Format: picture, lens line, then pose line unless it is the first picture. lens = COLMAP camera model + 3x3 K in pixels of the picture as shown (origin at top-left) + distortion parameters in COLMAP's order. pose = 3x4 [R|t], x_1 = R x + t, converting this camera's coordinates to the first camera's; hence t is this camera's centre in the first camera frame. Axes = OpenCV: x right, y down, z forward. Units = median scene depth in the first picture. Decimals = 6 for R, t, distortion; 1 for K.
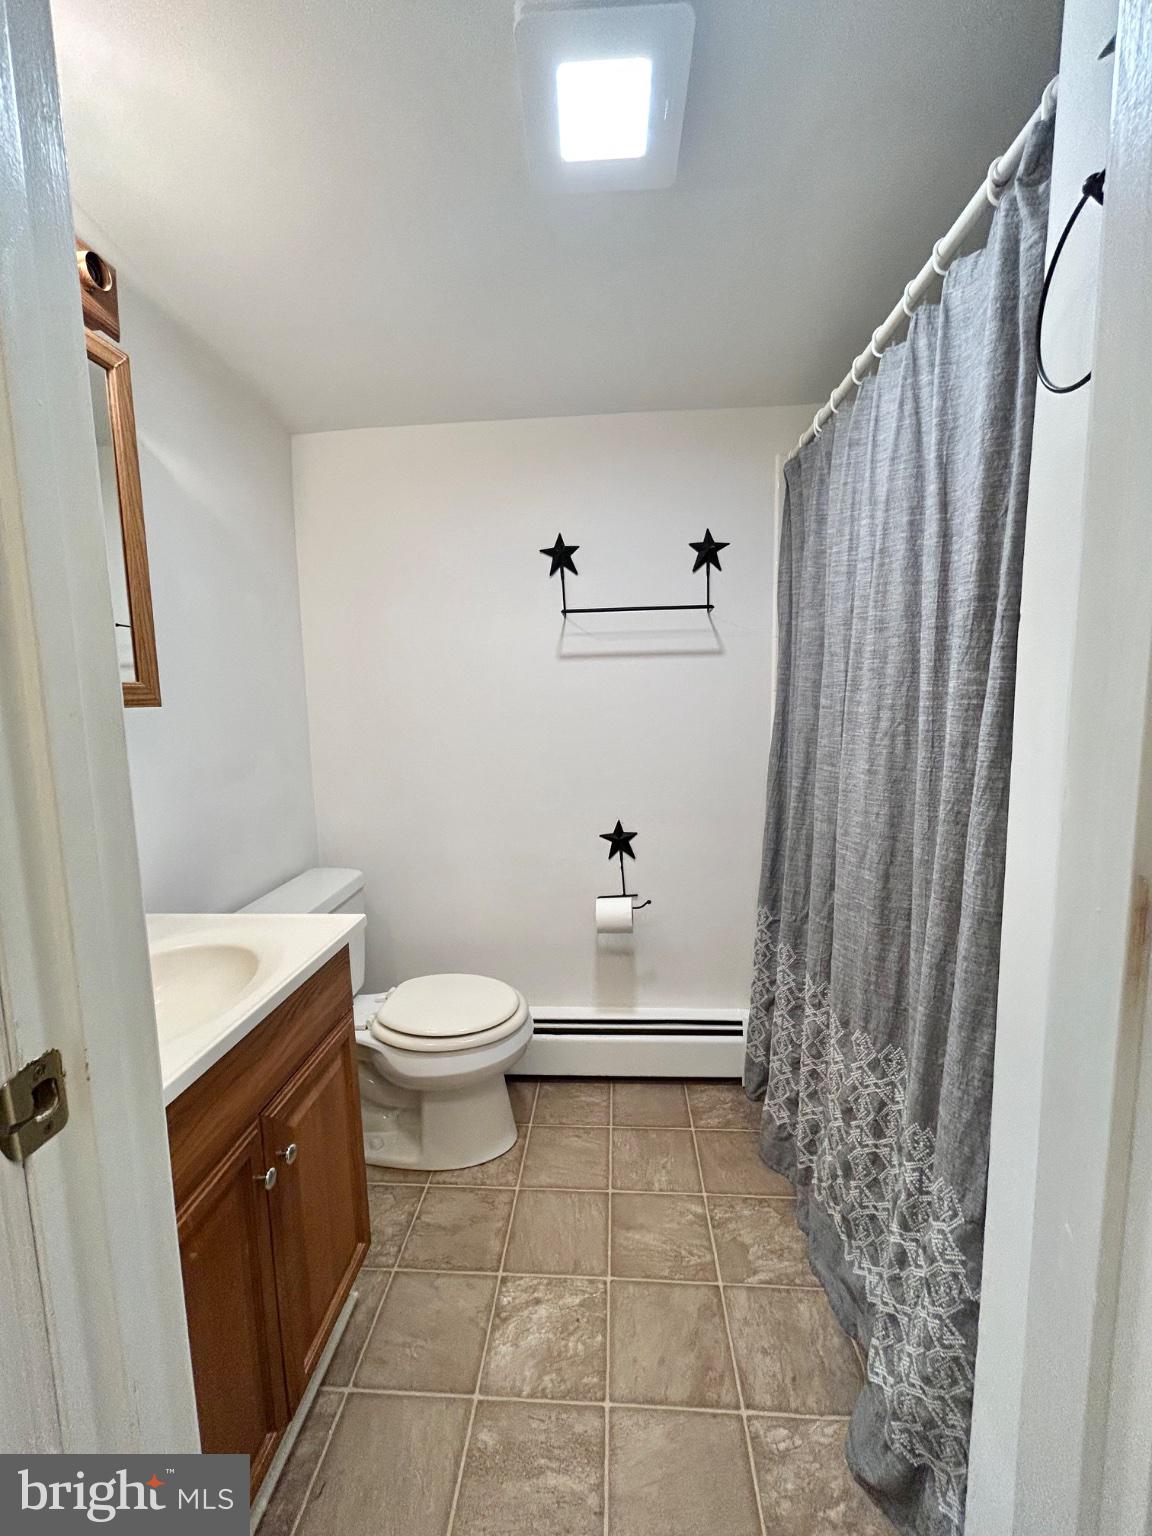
lens RADIAL K [[615.7, 0, 579.4], [0, 615.7, 768.5], [0, 0, 1]] dist [0.002129, -0.000349]
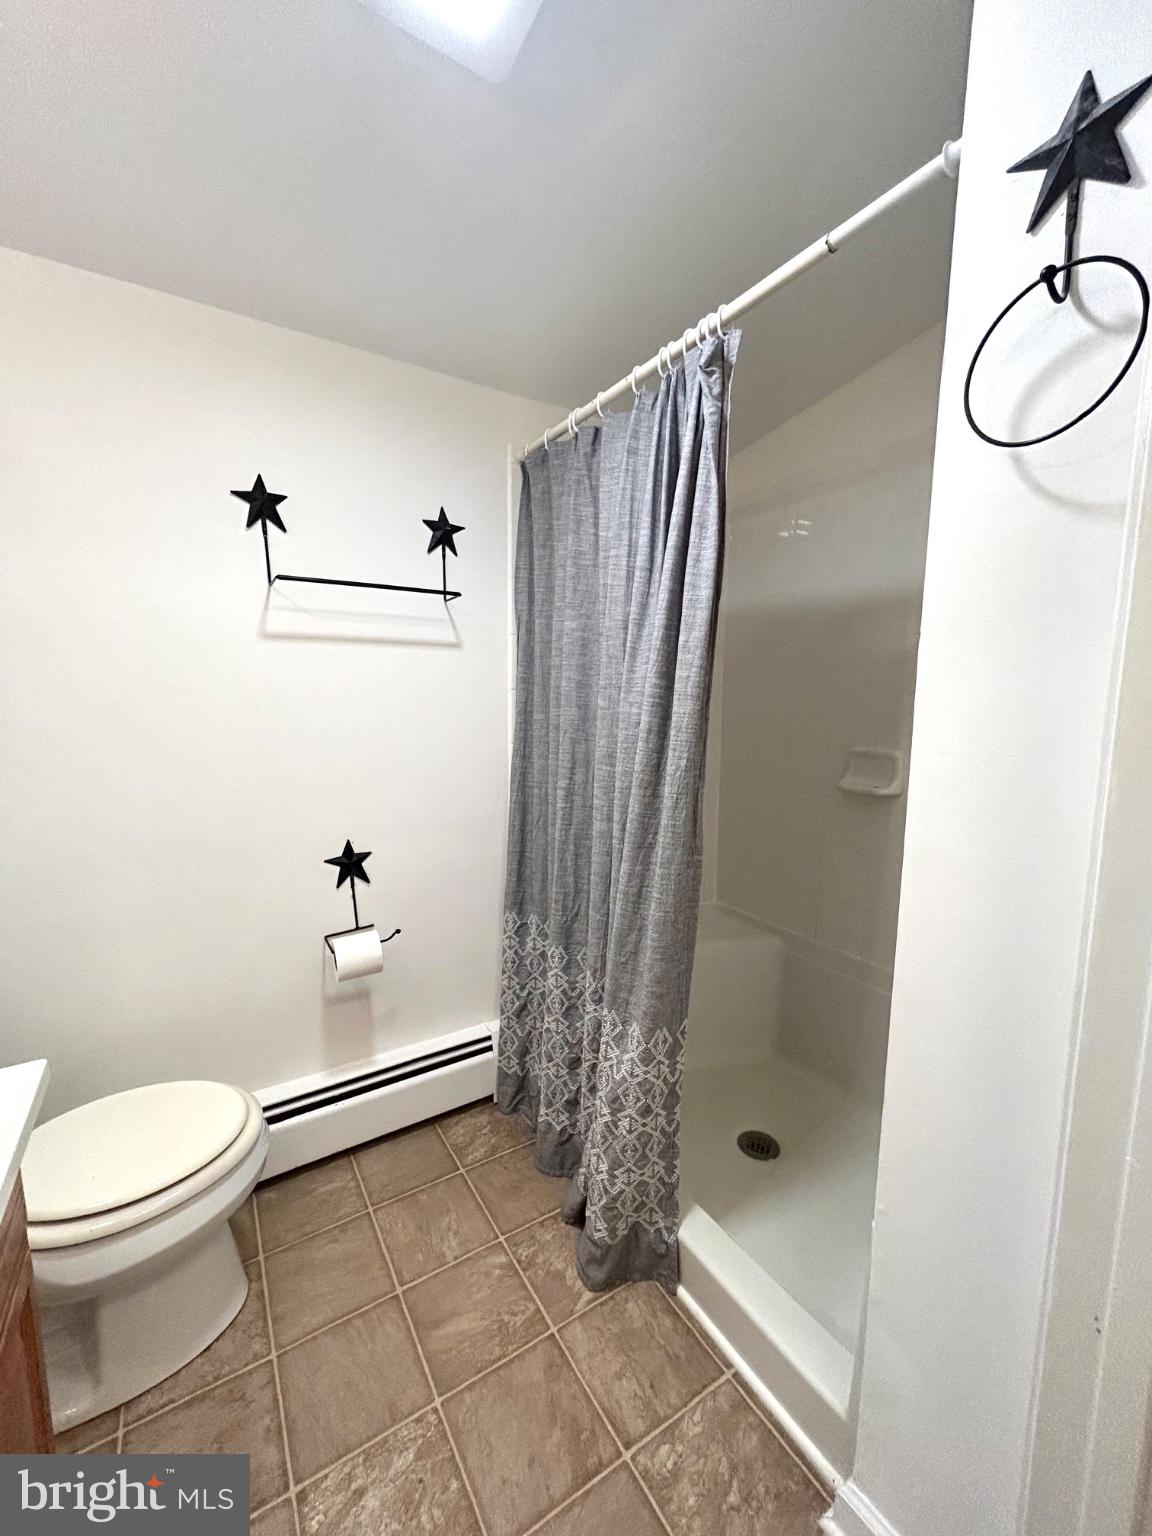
lens RADIAL K [[613.8, 0, 572.3], [0, 613.8, 768.6], [0, 0, 1]] dist [0.009342, -0.003080]
pose [[0.813230, -0.045496, 0.580162, -0.179100], [0.041298, 0.998938, 0.020447, -0.017448], [-0.580475, 0.007331, 0.814245, 0.160381]]
